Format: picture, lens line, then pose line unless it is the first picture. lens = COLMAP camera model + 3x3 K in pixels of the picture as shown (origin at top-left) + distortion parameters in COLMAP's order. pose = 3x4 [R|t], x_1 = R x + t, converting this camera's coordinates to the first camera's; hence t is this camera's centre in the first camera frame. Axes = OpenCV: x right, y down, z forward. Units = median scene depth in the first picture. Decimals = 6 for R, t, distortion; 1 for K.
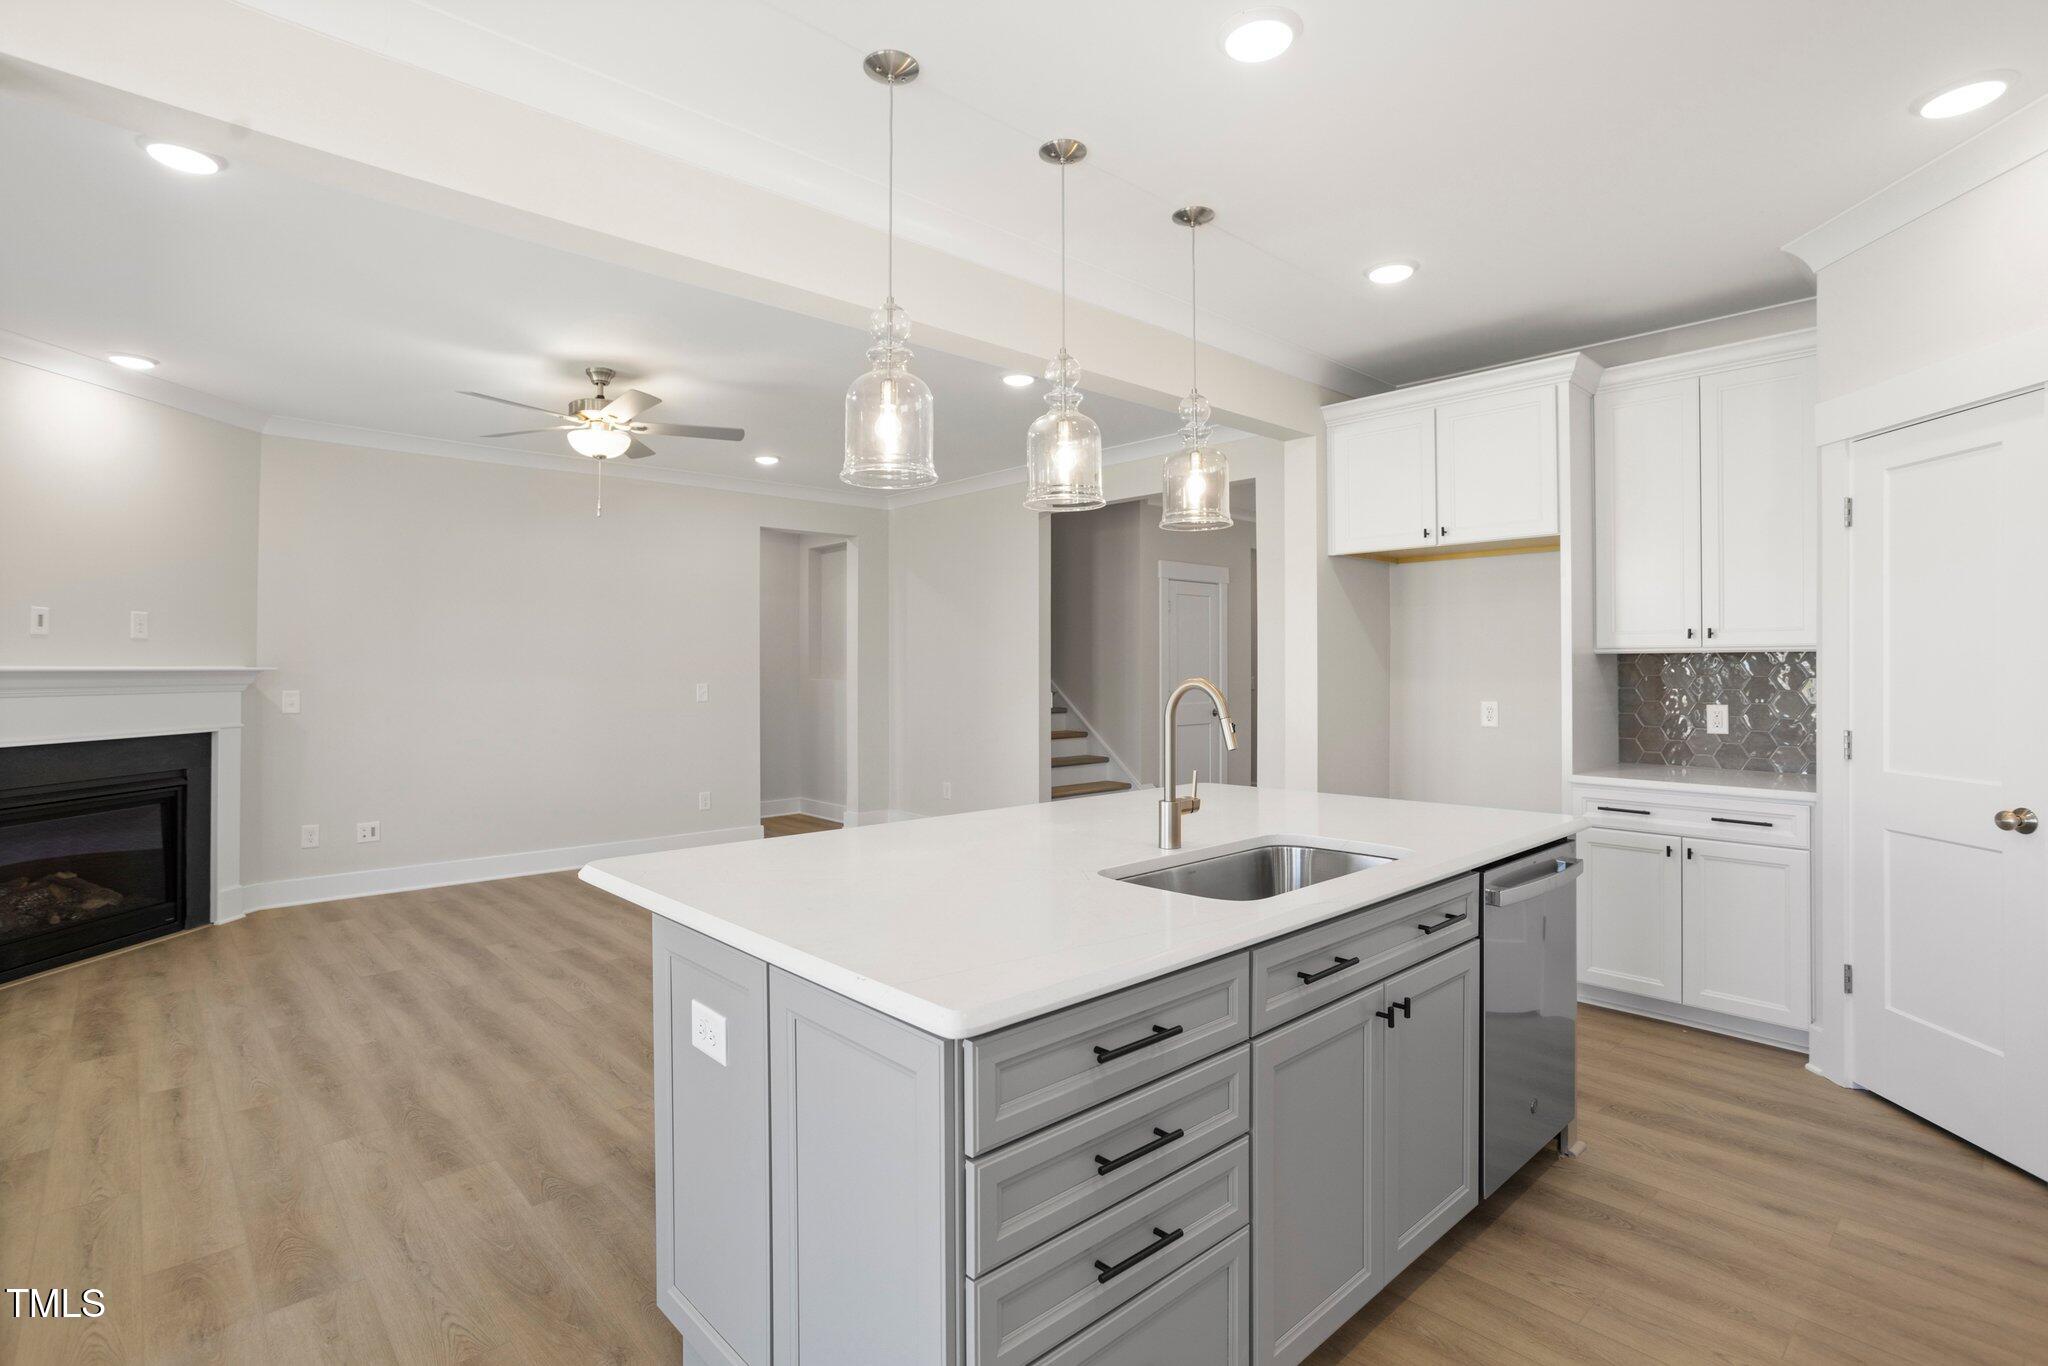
lens RADIAL K [[987.1, 0, 1021.5], [0, 987.1, 658.7], [0, 0, 1]] dist [-0.041586, 0.021327]
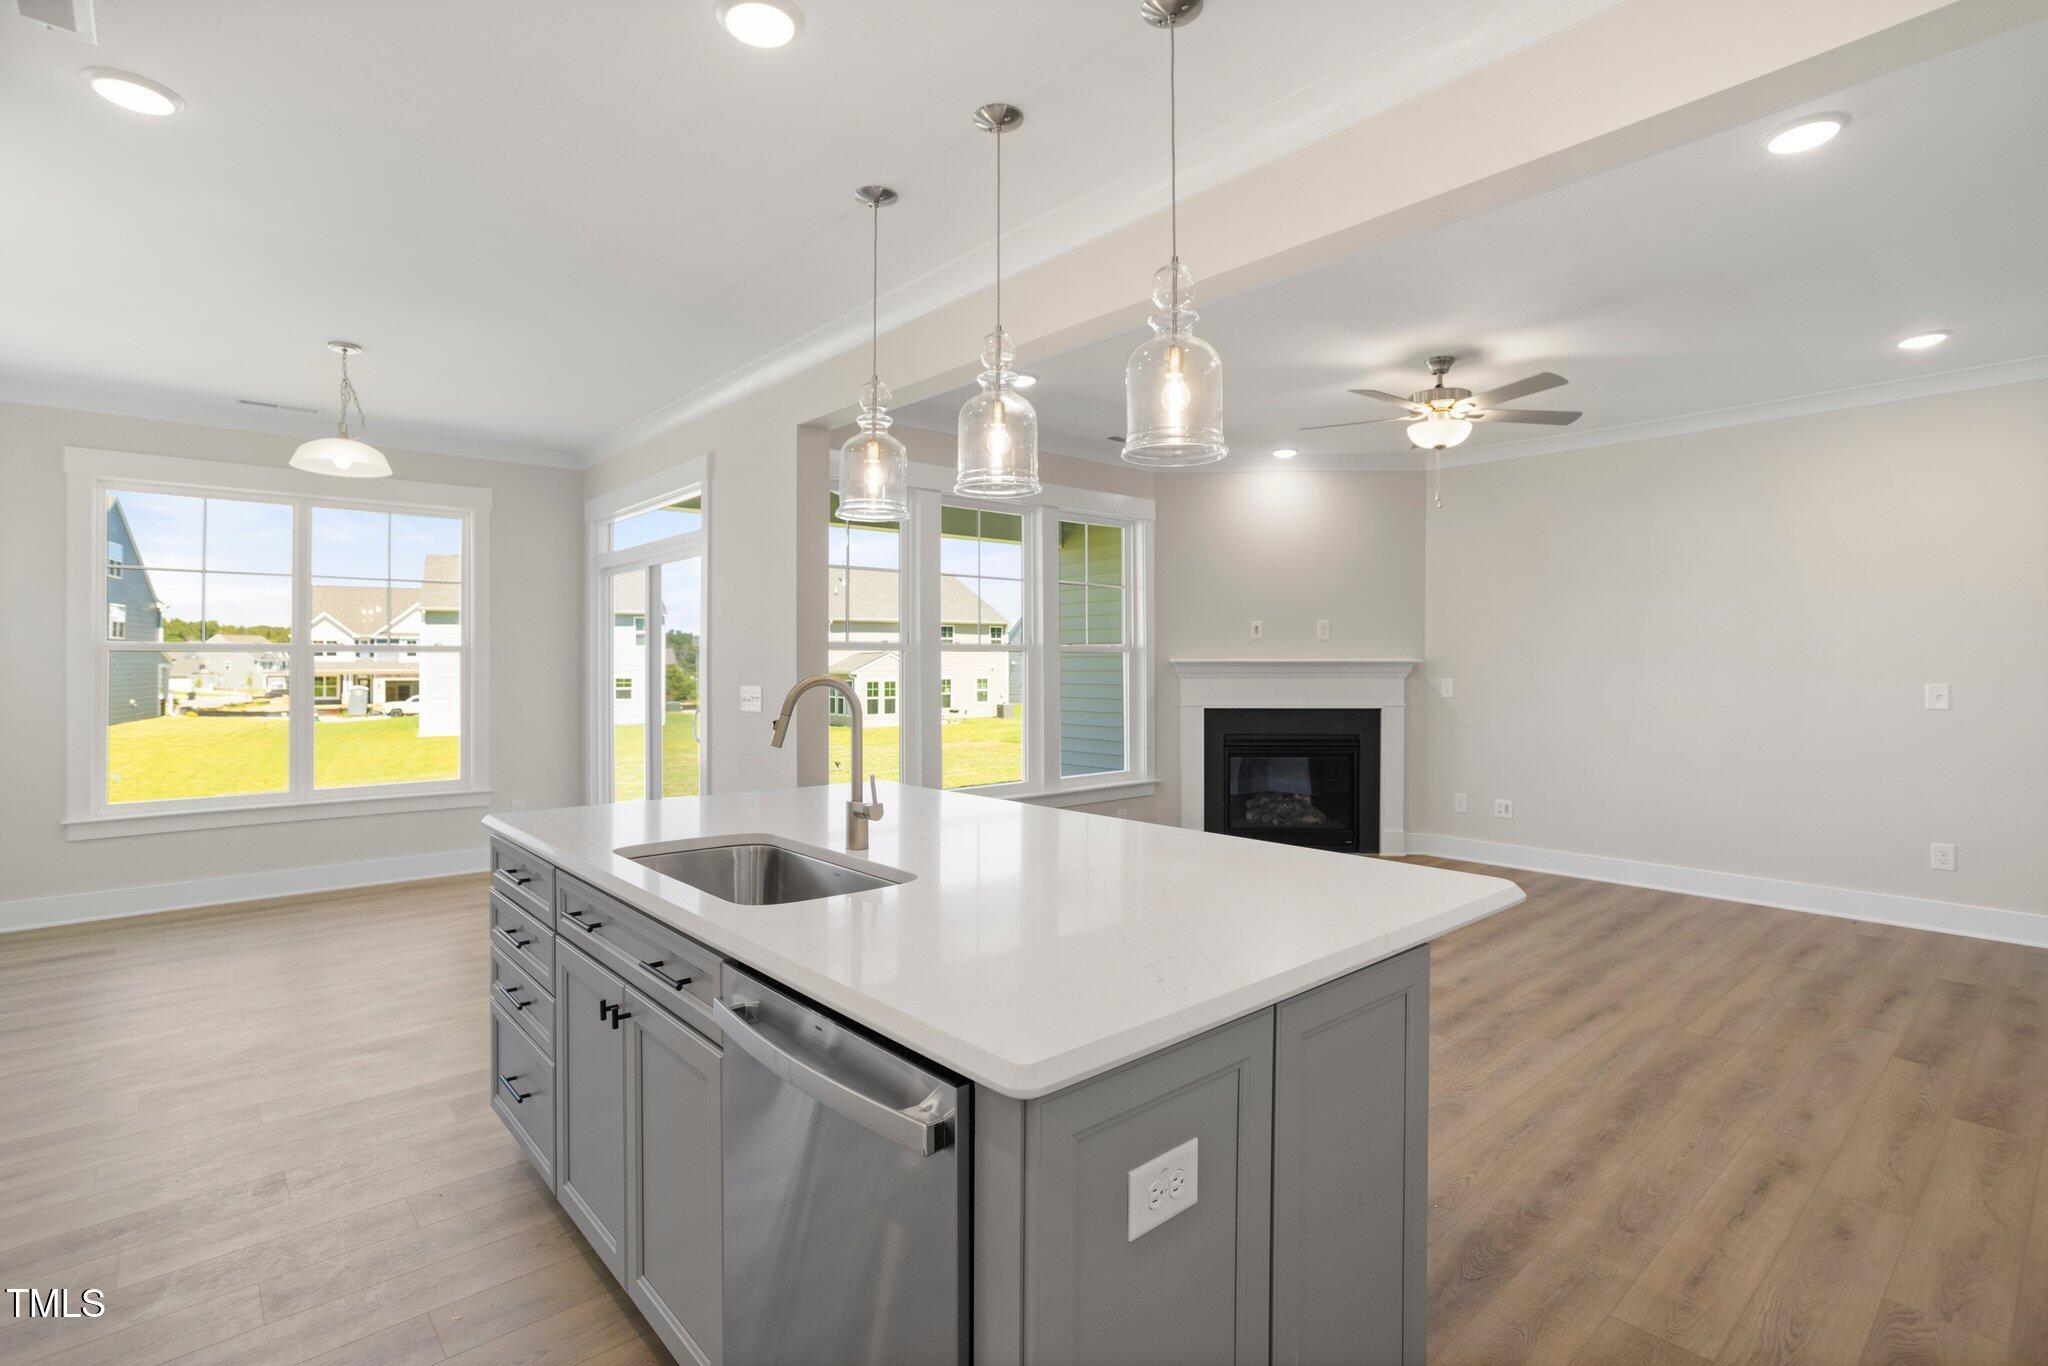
lens RADIAL K [[987.1, 0, 1010.4], [0, 987.1, 647.1], [0, 0, 1]] dist [-0.041586, 0.021327]
pose [[-0.026204, -0.012910, -0.999573, 0.639796], [0.009642, 0.999867, -0.013167, 0.006196], [0.999610, -0.009983, -0.026076, 0.672153]]
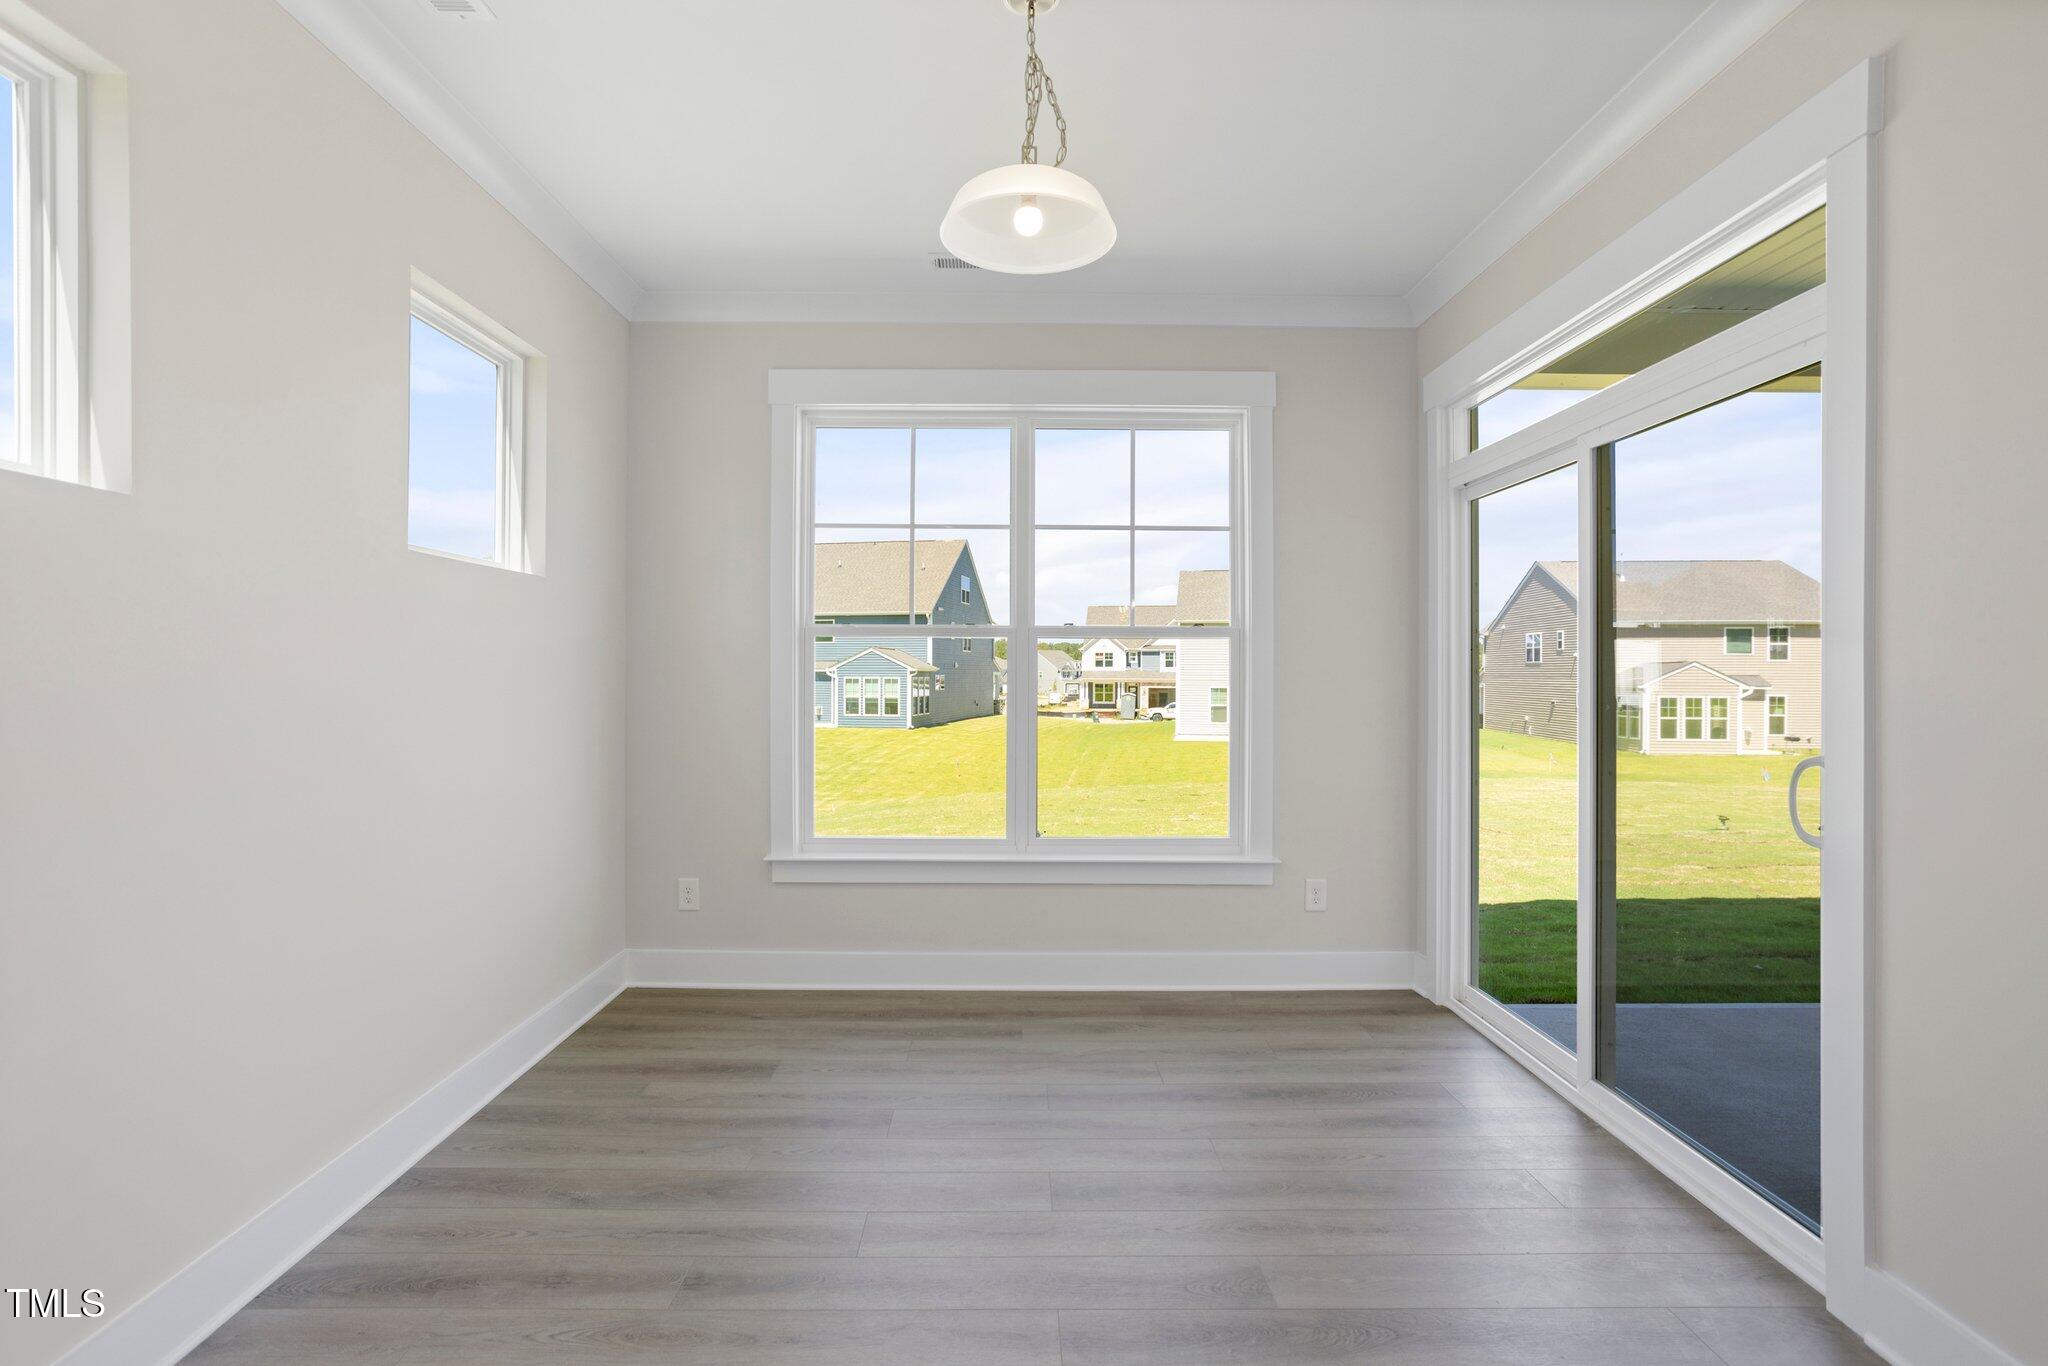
lens RADIAL K [[987.1, 0, 1027.6], [0, 987.1, 670.9], [0, 0, 1]] dist [-0.041586, 0.021327]
pose [[-0.659412, -0.002597, -0.751777, 0.147152], [0.002395, 0.999982, -0.005555, 0.019417], [0.751778, -0.005464, -0.659394, 0.357628]]
